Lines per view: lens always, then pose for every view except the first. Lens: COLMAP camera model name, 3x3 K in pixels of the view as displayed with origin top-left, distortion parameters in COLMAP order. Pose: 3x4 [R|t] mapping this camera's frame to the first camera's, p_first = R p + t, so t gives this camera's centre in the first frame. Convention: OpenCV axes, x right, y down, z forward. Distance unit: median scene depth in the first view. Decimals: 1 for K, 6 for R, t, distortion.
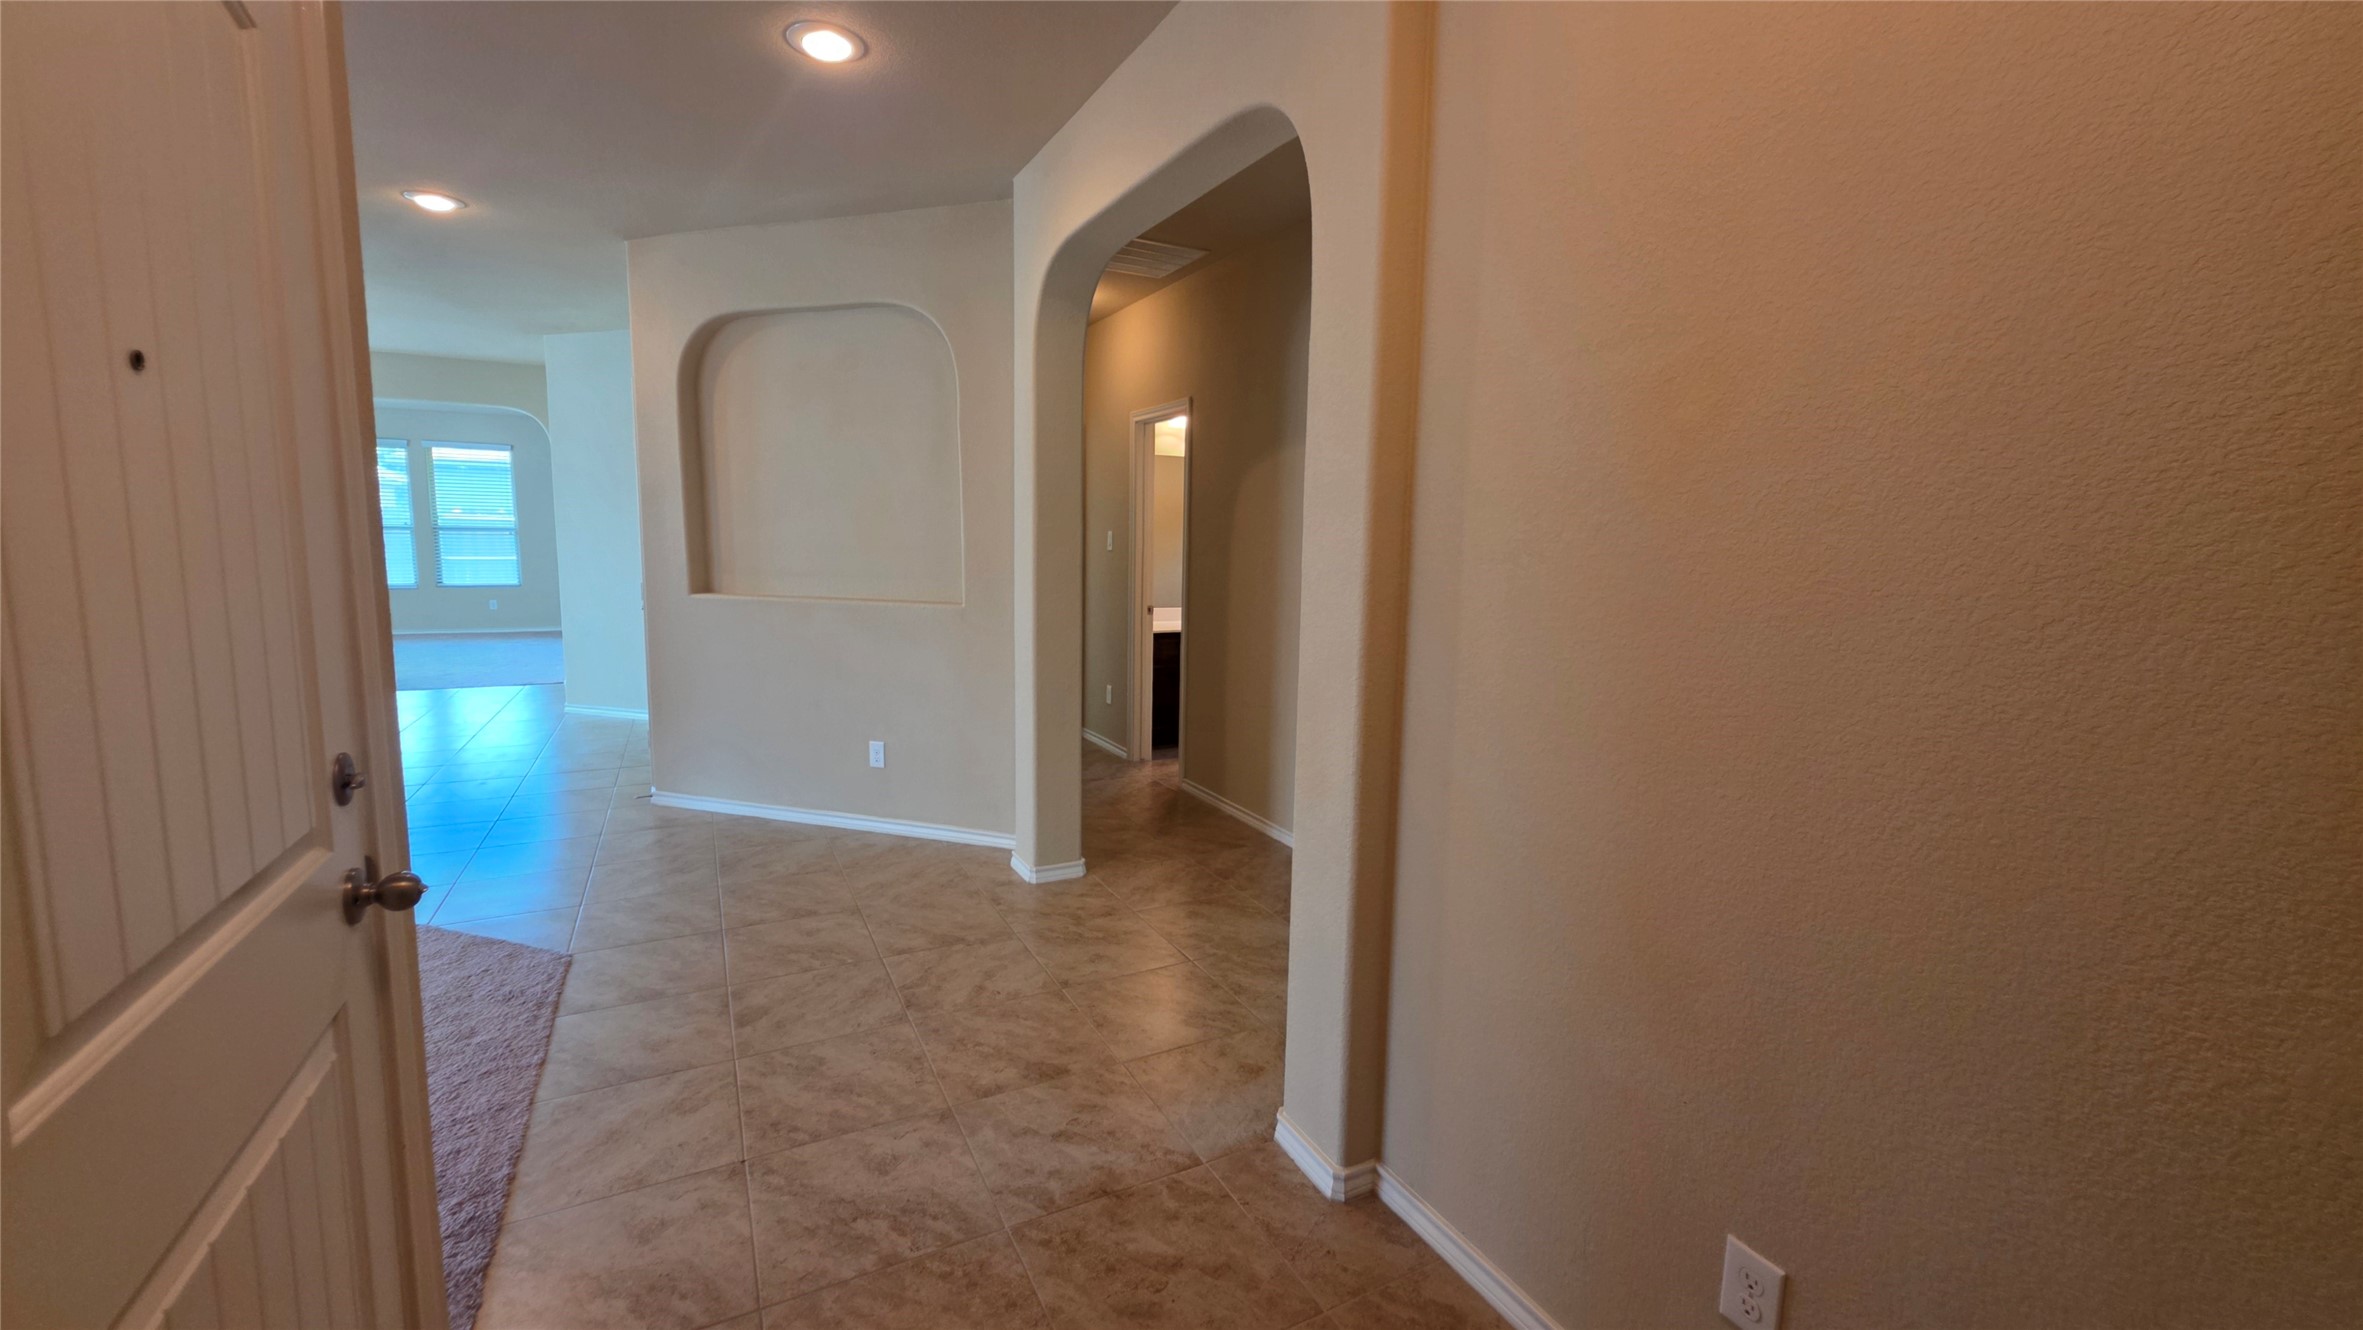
lens RADIAL K [[947.3, 0, 1180.7], [0, 947.3, 651.0], [0, 0, 1]] dist [-0.000240, 0.000162]
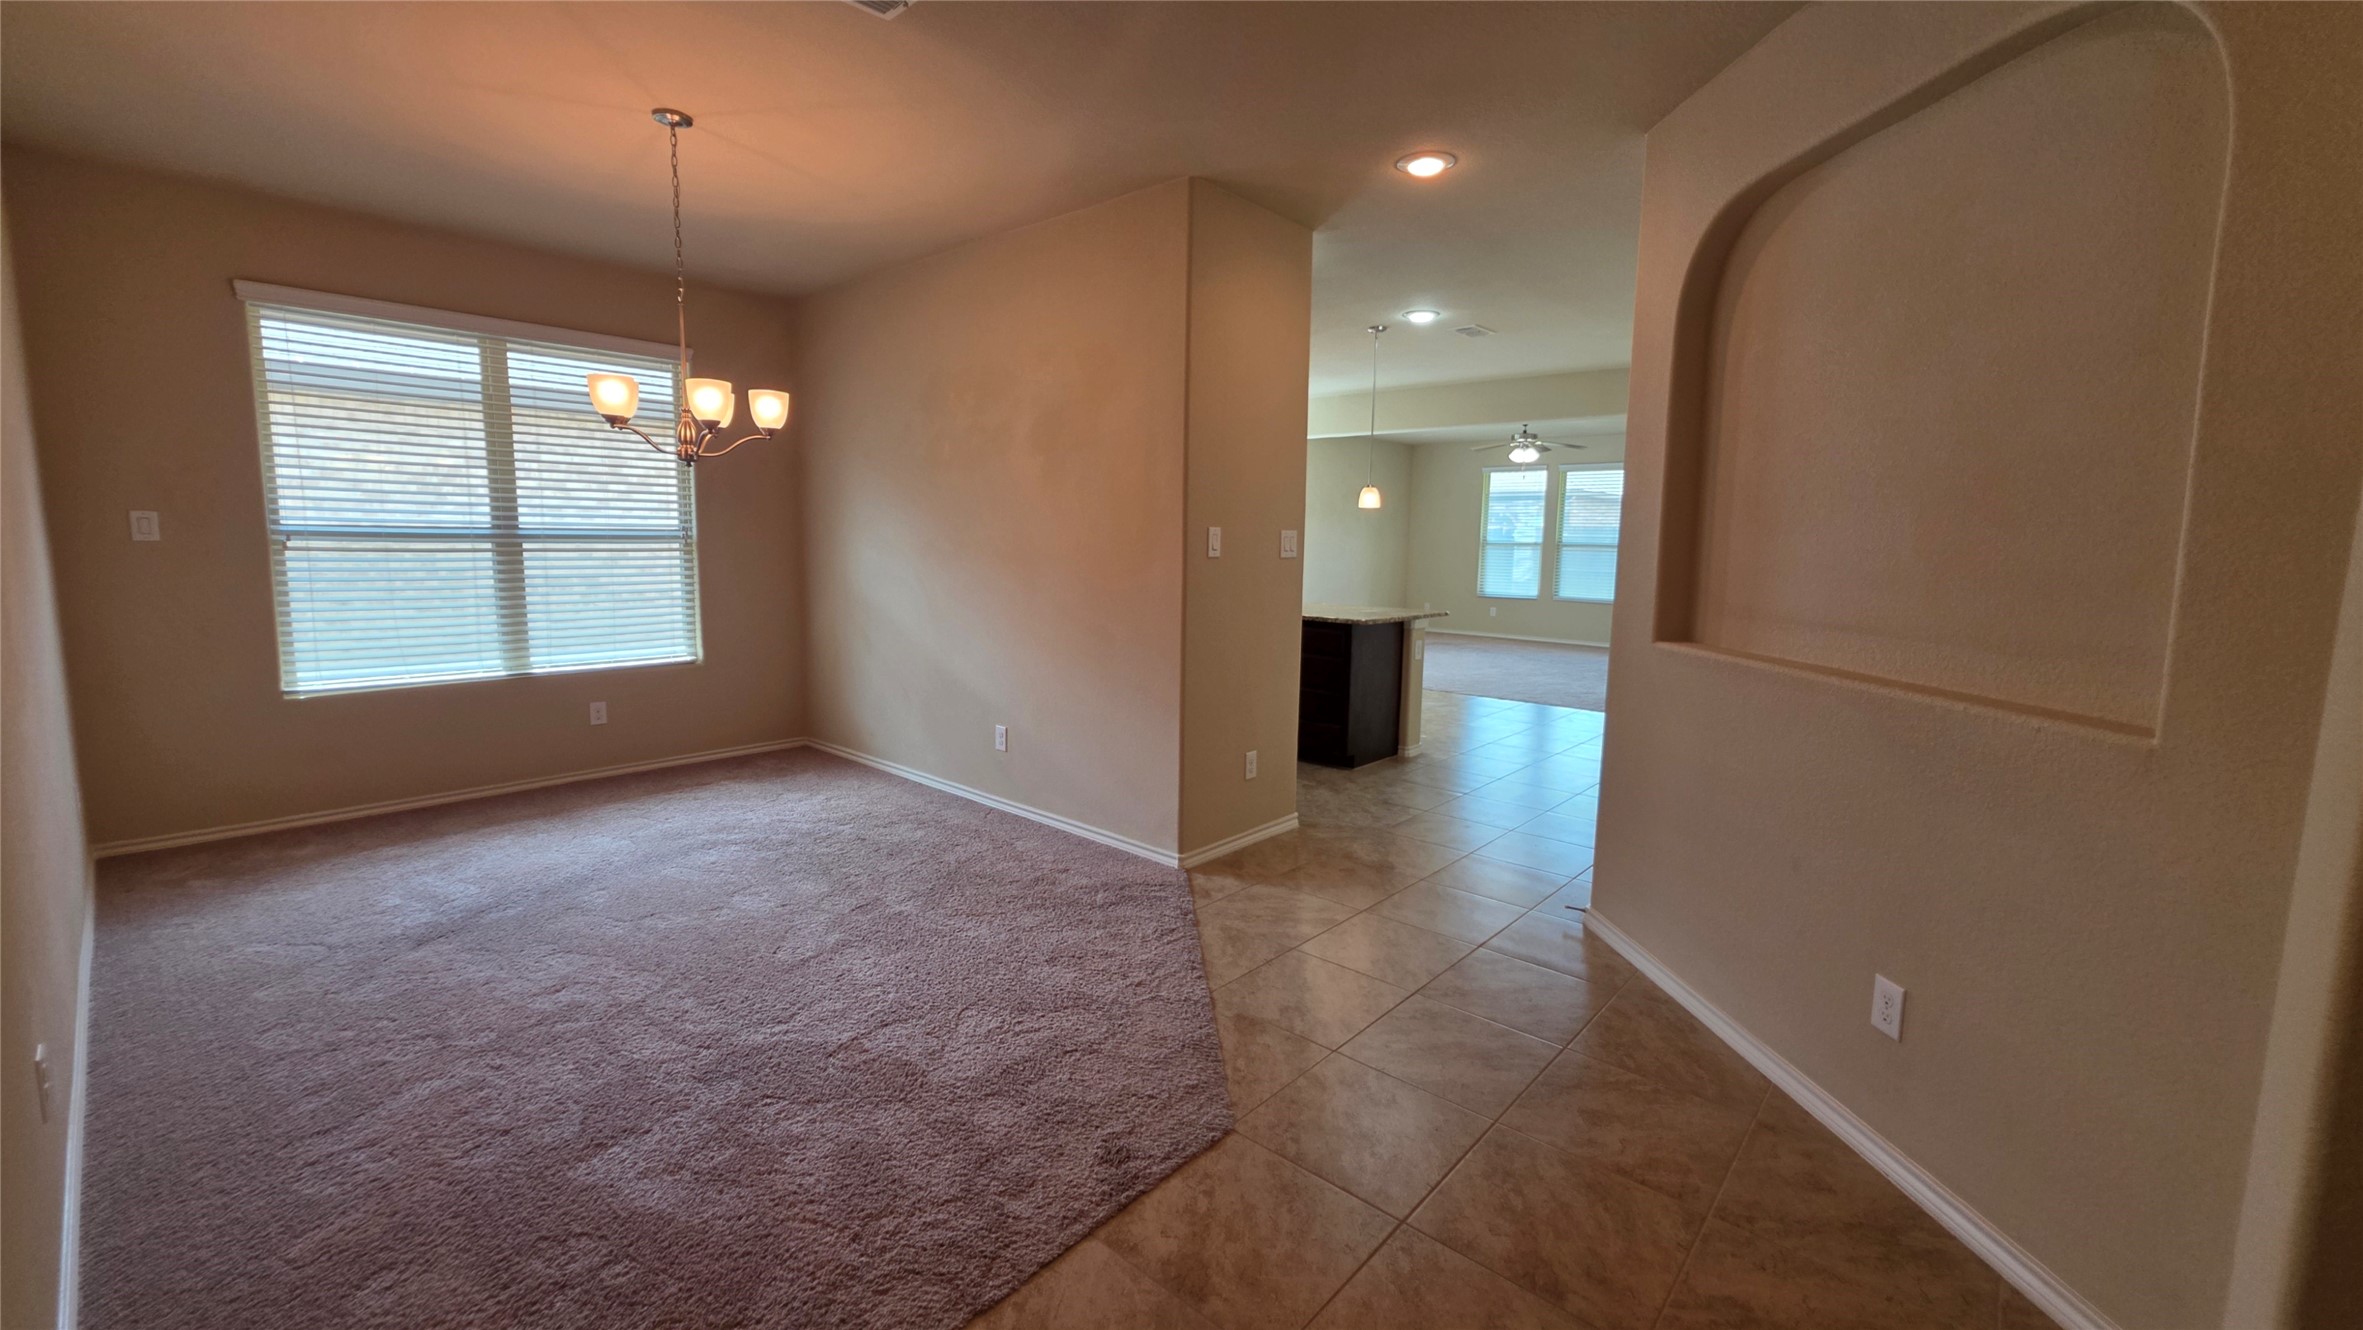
lens RADIAL K [[947.3, 0, 1180.7], [0, 947.3, 651.0], [0, 0, 1]] dist [-0.000240, 0.000162]
pose [[0.357233, 0.101388, -0.928496, -0.019589], [-0.119307, 0.990901, 0.062300, -0.062430], [0.926364, 0.088520, 0.366079, 0.507662]]
